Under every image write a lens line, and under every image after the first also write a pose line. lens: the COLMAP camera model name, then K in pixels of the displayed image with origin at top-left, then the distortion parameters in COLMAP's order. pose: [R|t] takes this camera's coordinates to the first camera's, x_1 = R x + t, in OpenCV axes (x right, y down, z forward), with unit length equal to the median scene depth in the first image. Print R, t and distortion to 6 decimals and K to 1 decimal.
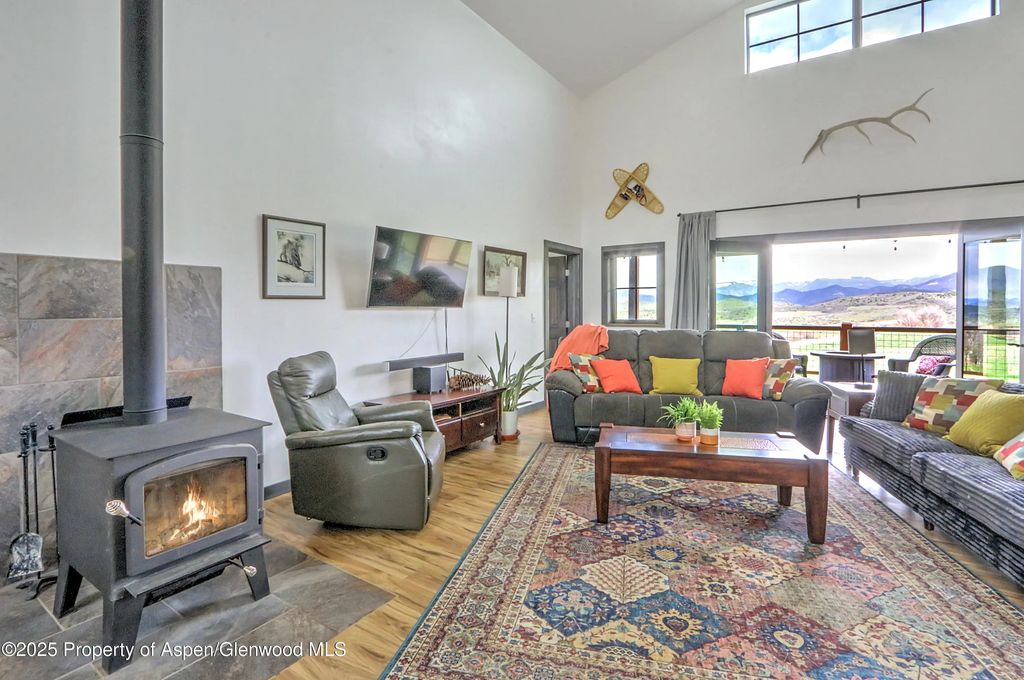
lens RADIAL K [[484.4, 0, 504.8], [0, 484.4, 311.0], [0, 0, 1]] dist [-0.012386, -0.001106]
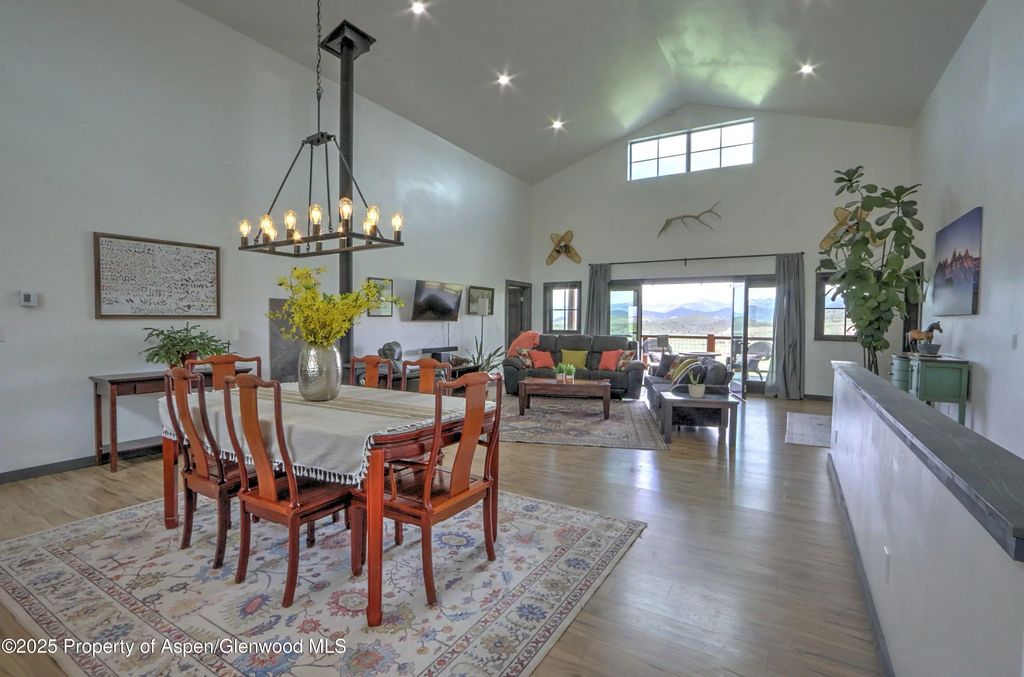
lens RADIAL K [[484.4, 0, 511.6], [0, 484.4, 333.8], [0, 0, 1]] dist [-0.012386, -0.001106]
pose [[0.998026, 0.006347, 0.062487, 0.002165], [-0.007552, 0.999790, 0.019064, 0.002731], [-0.062353, -0.019499, 0.997864, -0.761513]]
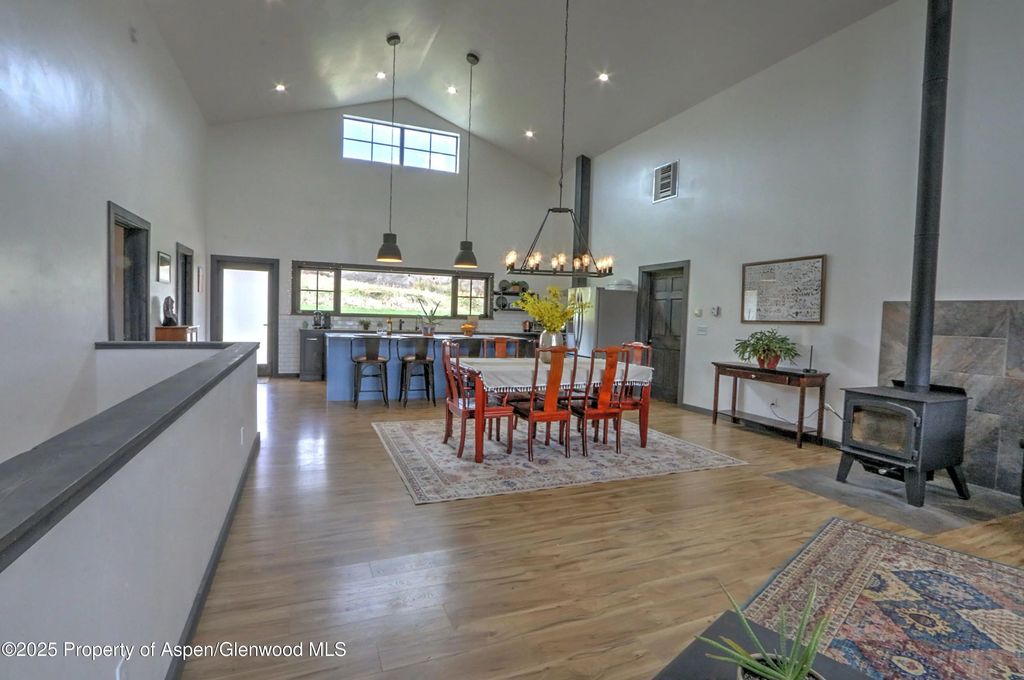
lens RADIAL K [[484.4, 0, 502.7], [0, 484.4, 337.9], [0, 0, 1]] dist [-0.012386, -0.001106]
pose [[-0.553299, 0.023206, -0.832659, 0.703986], [-0.032659, 0.998239, 0.049522, -0.005150], [0.832342, 0.054594, -0.551567, 0.304735]]
